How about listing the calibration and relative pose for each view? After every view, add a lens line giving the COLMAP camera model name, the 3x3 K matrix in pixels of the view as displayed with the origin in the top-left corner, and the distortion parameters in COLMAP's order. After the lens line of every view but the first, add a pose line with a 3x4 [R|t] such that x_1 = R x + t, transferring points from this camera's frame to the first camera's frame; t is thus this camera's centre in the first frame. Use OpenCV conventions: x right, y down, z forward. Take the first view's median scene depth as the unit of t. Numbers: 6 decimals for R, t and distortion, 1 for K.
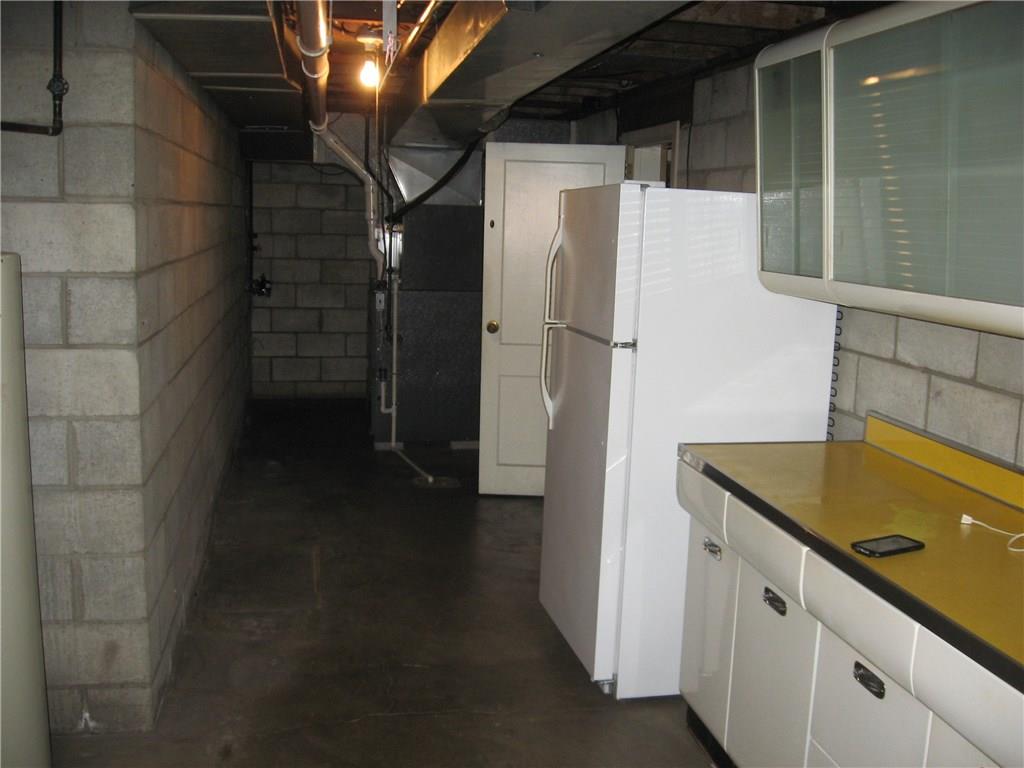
lens RADIAL K [[1044.4, 0, 512.0], [0, 1044.4, 384.0], [0, 0, 1]] dist [-0.125828, 0.016140]
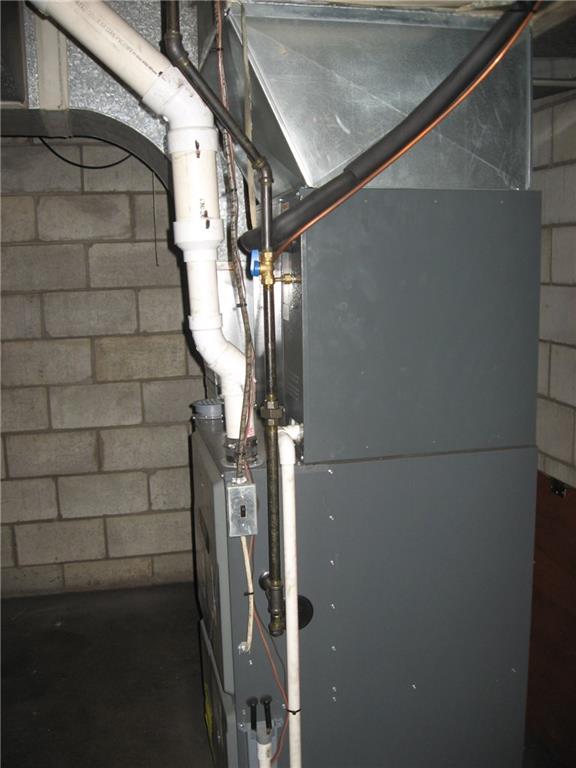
lens RADIAL K [[783.3, 0, 288.0], [0, 783.3, 384.0], [0, 0, 1]] dist [-0.125828, 0.016140]
pose [[0.998298, -0.057873, 0.007130, -0.088588], [0.057817, 0.998297, 0.007788, -0.093468], [-0.007569, -0.007363, 0.999944, 0.604736]]
